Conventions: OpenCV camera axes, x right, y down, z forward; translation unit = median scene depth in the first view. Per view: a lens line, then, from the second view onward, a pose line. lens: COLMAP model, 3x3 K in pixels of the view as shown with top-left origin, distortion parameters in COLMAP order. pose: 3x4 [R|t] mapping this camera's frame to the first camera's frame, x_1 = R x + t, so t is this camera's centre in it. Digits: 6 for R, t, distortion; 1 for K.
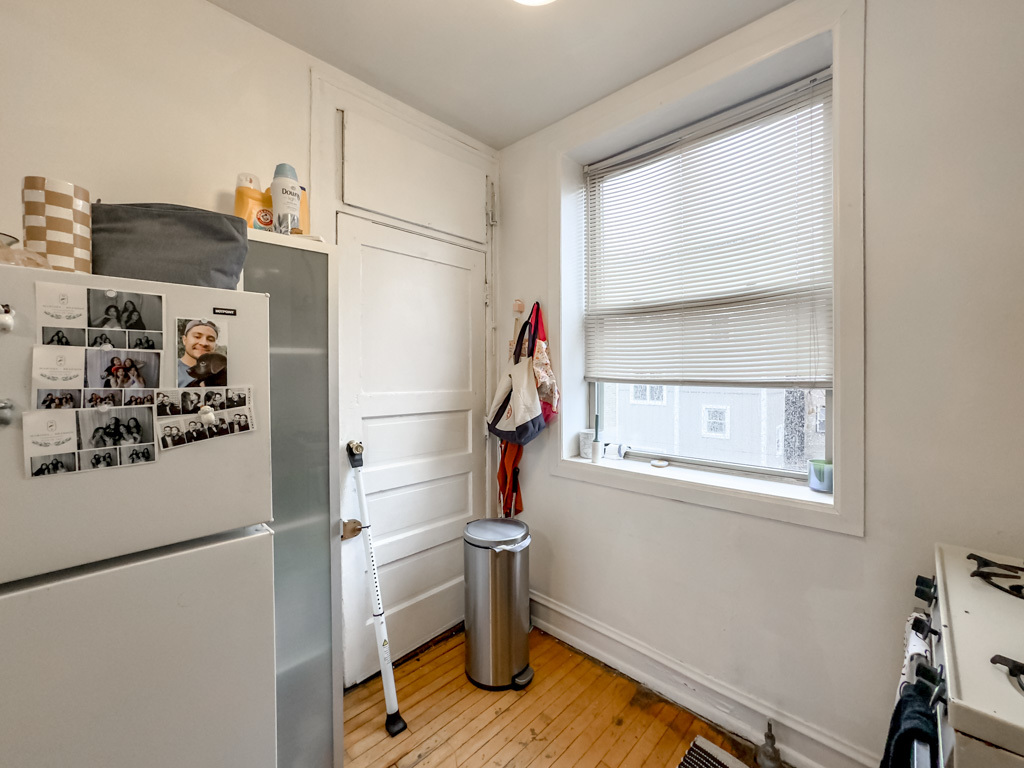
lens RADIAL K [[421.2, 0, 512.3], [0, 421.2, 375.0], [0, 0, 1]] dist [-0.037434, 0.016463]
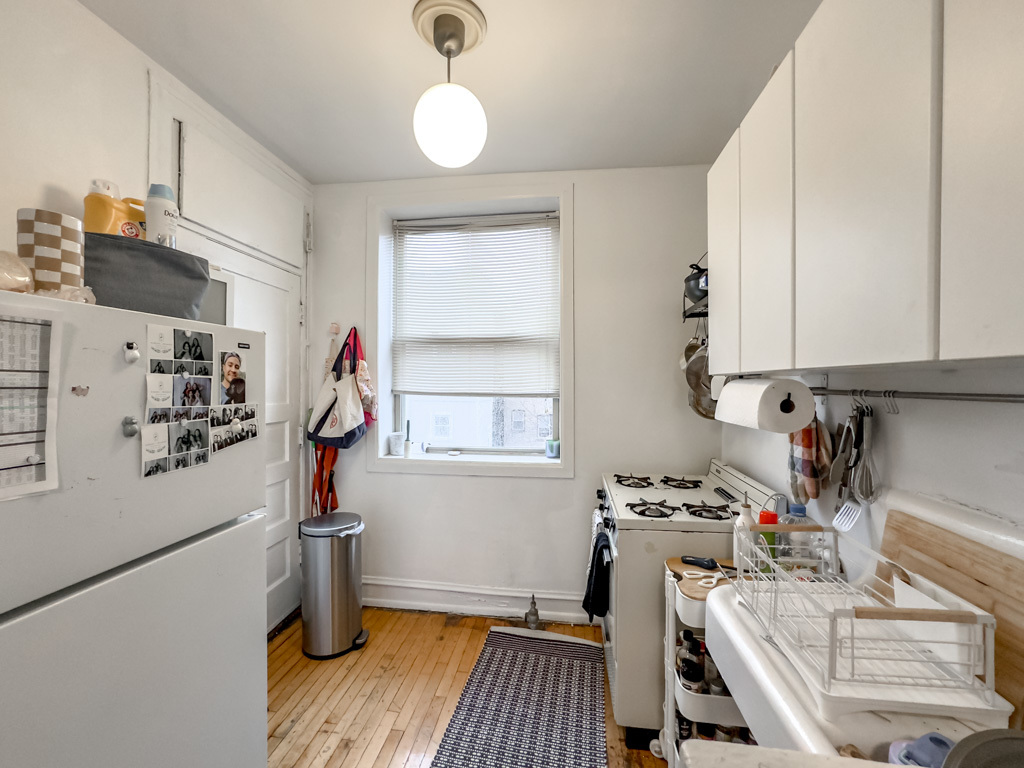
lens RADIAL K [[411.9, 0, 505.2], [0, 411.9, 380.2], [0, 0, 1]] dist [-0.034328, 0.015590]
pose [[0.812468, 0.009140, 0.582934, -0.654545], [-0.001957, 0.999914, -0.012951, -0.025425], [-0.583002, 0.009382, 0.812416, -0.438192]]
